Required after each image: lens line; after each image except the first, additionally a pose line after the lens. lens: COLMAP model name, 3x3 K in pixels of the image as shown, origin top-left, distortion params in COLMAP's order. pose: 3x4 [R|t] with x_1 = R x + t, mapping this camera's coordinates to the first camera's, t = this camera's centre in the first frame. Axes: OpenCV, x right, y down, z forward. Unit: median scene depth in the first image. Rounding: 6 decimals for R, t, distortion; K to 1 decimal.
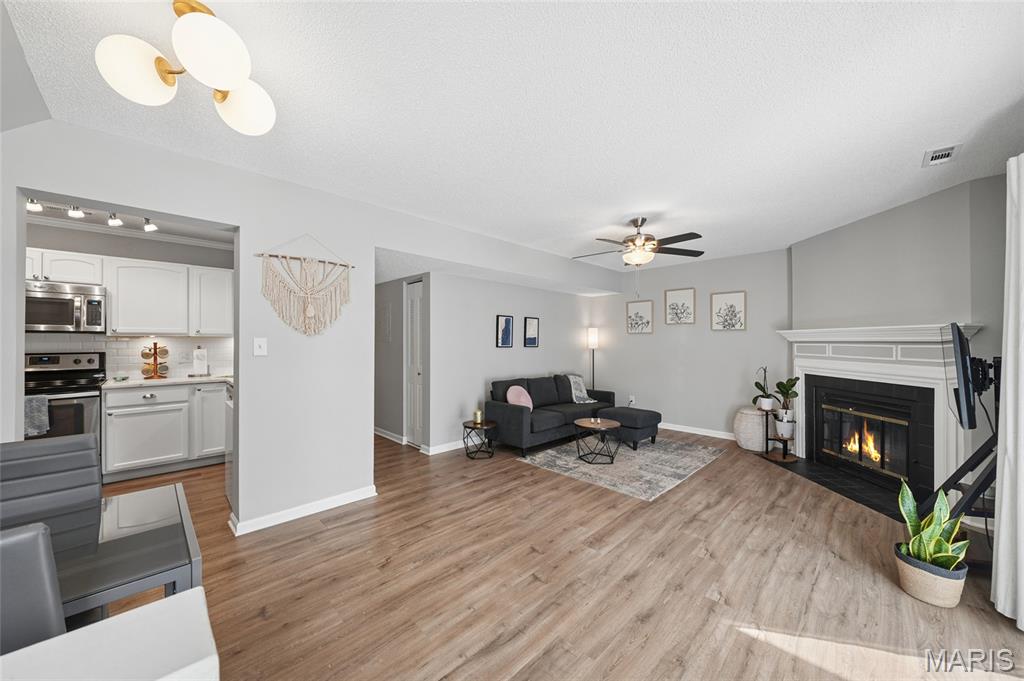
lens RADIAL K [[369.7, 0, 512.0], [0, 369.7, 340.5], [0, 0, 1]] dist [-0.003190, -0.000348]
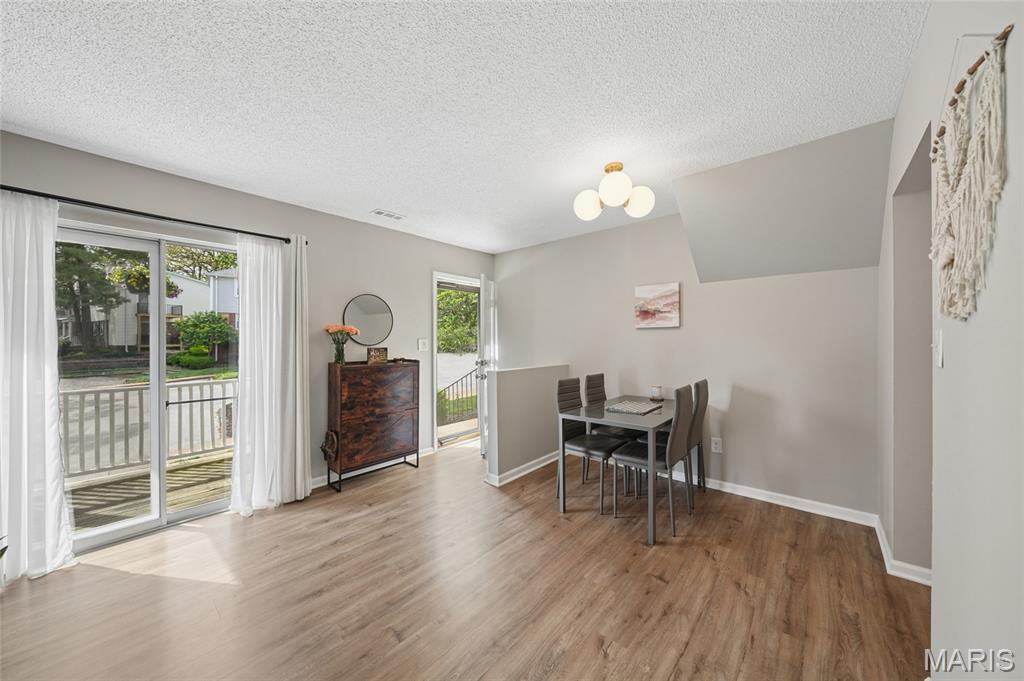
lens RADIAL K [[355.3, 0, 512.0], [0, 355.3, 340.5], [0, 0, 1]] dist [-0.002357, -0.000021]
pose [[-0.997353, 0.003343, -0.072636, -0.078306], [0.003505, 0.999992, -0.002102, 0.004927], [0.072628, -0.002351, -0.997356, 1.105167]]
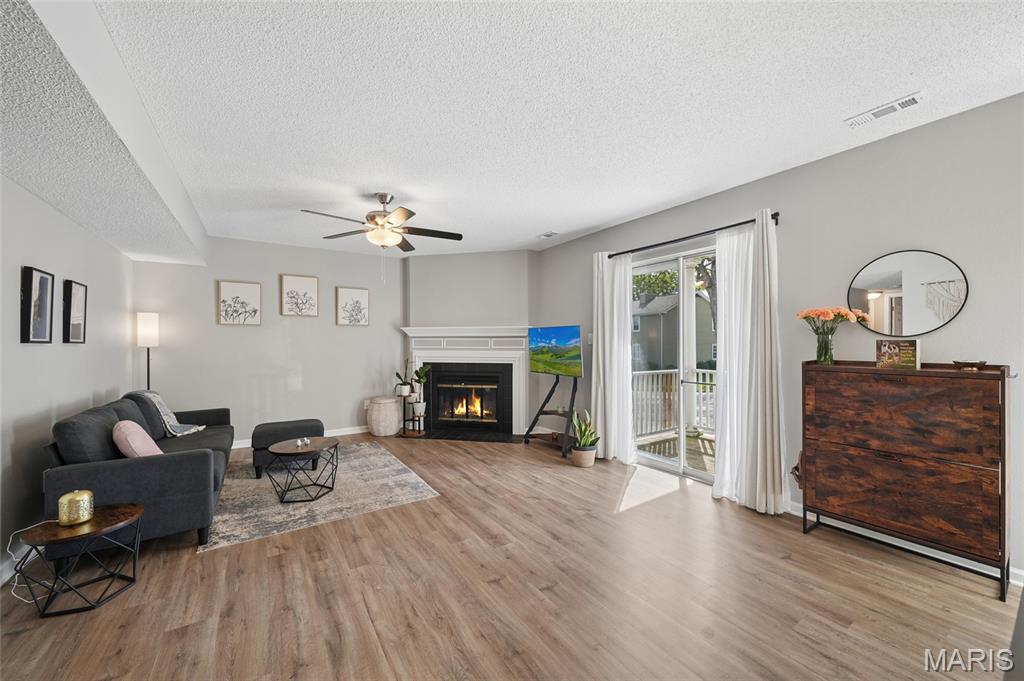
lens RADIAL K [[384.9, 0, 512.0], [0, 384.9, 340.5], [0, 0, 1]] dist [-0.001299, -0.000147]
pose [[0.193668, 0.004327, 0.981058, -0.541849], [-0.000429, 0.999991, -0.004325, 0.026219], [-0.981067, 0.000417, 0.193668, 0.559821]]
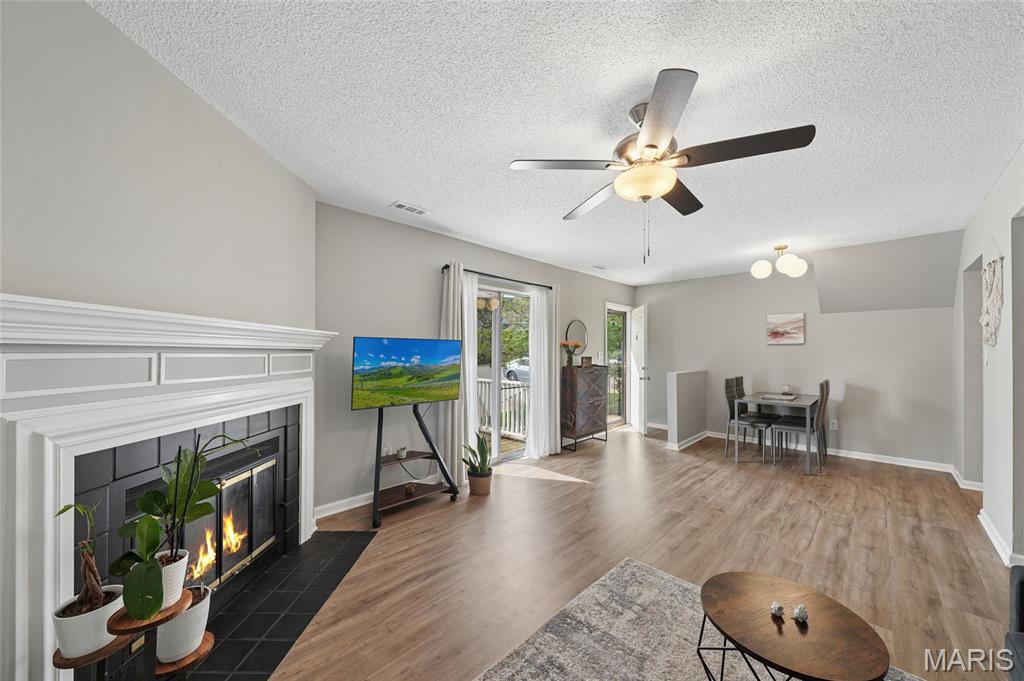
lens RADIAL K [[367.3, 0, 516.0], [0, 367.3, 349.8], [0, 0, 1]] dist [-0.001656, -0.000168]
pose [[-0.999897, -0.003465, -0.013901, 0.564253], [-0.003338, 0.999953, -0.009129, 0.008333], [0.013932, -0.009082, -0.999862, 1.611912]]
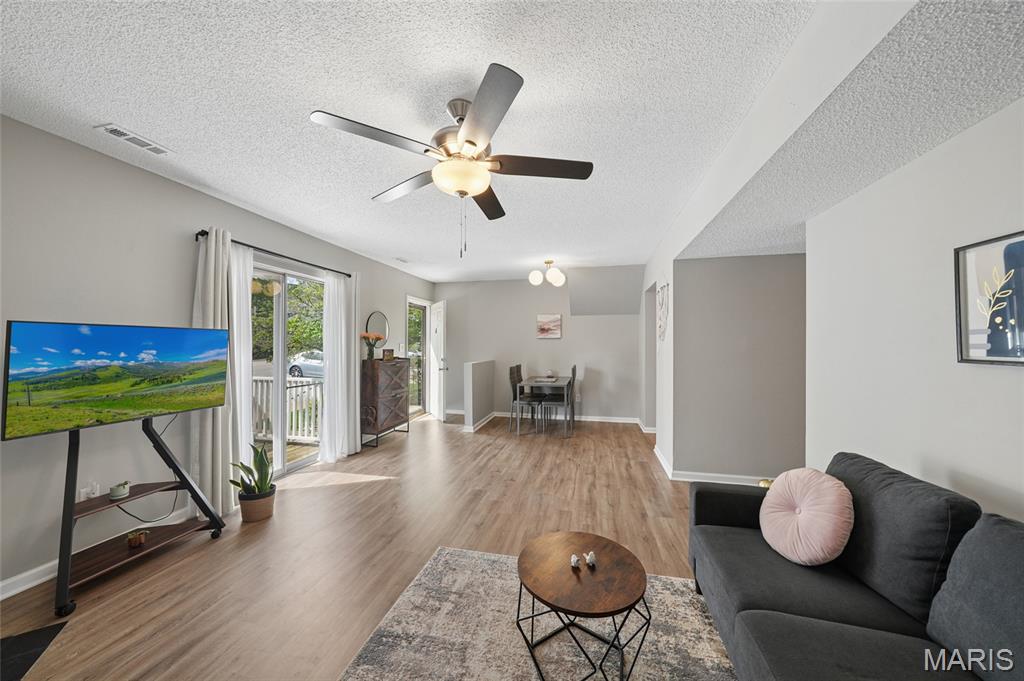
lens RADIAL K [[345.7, 0, 509.7], [0, 345.7, 343.5], [0, 0, 1]] dist [-0.004418, 0.000036]
pose [[-0.846874, -0.003220, -0.531785, 0.581860], [0.000519, 0.999976, -0.006882, 0.008246], [0.531794, -0.006105, -0.846852, 1.551714]]
